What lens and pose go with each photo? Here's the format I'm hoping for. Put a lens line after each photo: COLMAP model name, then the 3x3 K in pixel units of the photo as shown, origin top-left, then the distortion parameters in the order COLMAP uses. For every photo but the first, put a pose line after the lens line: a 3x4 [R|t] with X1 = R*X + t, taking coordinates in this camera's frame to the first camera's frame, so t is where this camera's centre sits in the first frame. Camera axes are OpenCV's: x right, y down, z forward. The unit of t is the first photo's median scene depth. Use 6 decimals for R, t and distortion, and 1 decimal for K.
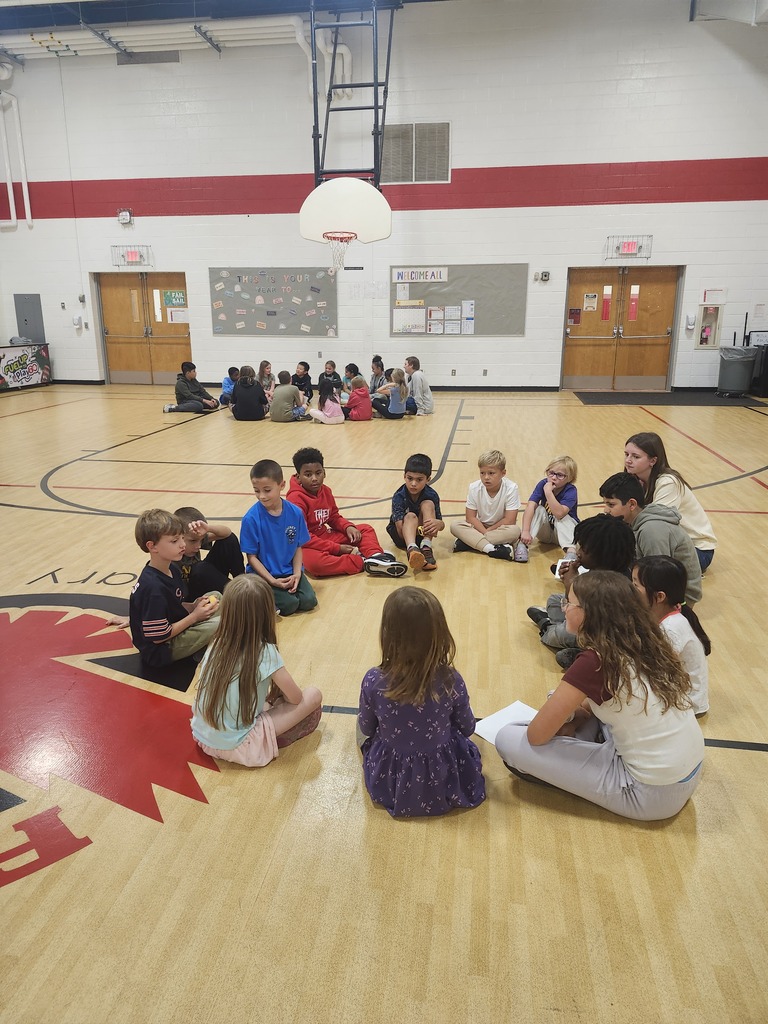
lens RADIAL K [[703.7, 0, 376.6], [0, 703.7, 508.5], [0, 0, 1]] dist [0.033767, -0.045899]
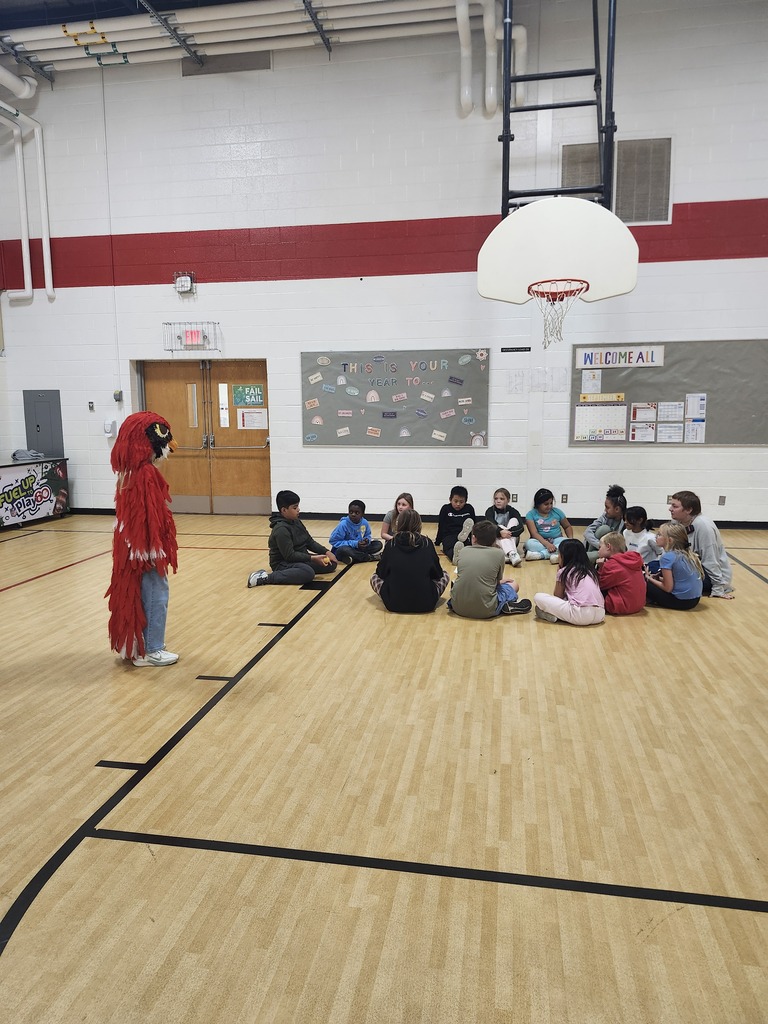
lens RADIAL K [[703.7, 0, 383.9], [0, 703.7, 508.6], [0, 0, 1]] dist [0.033767, -0.045899]
pose [[0.999660, -0.003356, -0.025877, -0.138718], [-0.000061, 0.991393, -0.130916, -0.097124], [0.026093, 0.130873, 0.991056, 0.335692]]
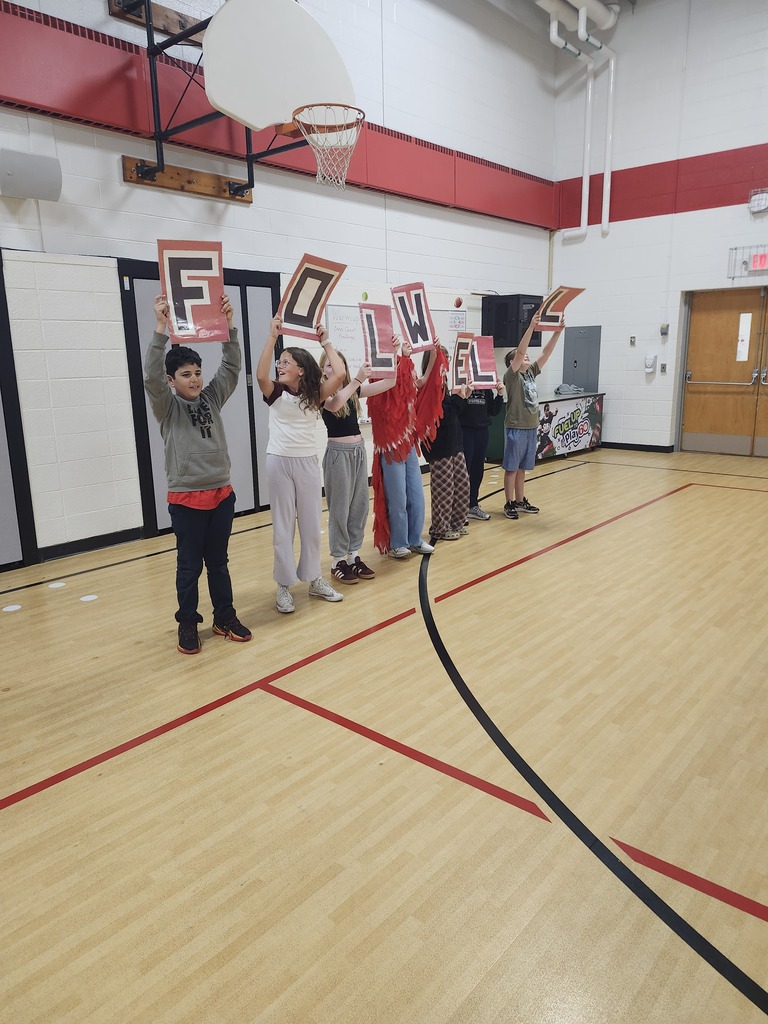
lens RADIAL K [[703.7, 0, 389.7], [0, 703.7, 506.1], [0, 0, 1]] dist [0.033767, -0.045899]
pose [[0.847610, 0.094733, -0.522095, -0.276244], [-0.120469, 0.992596, -0.015475, -0.085941], [0.516763, 0.076013, 0.852747, 0.296317]]
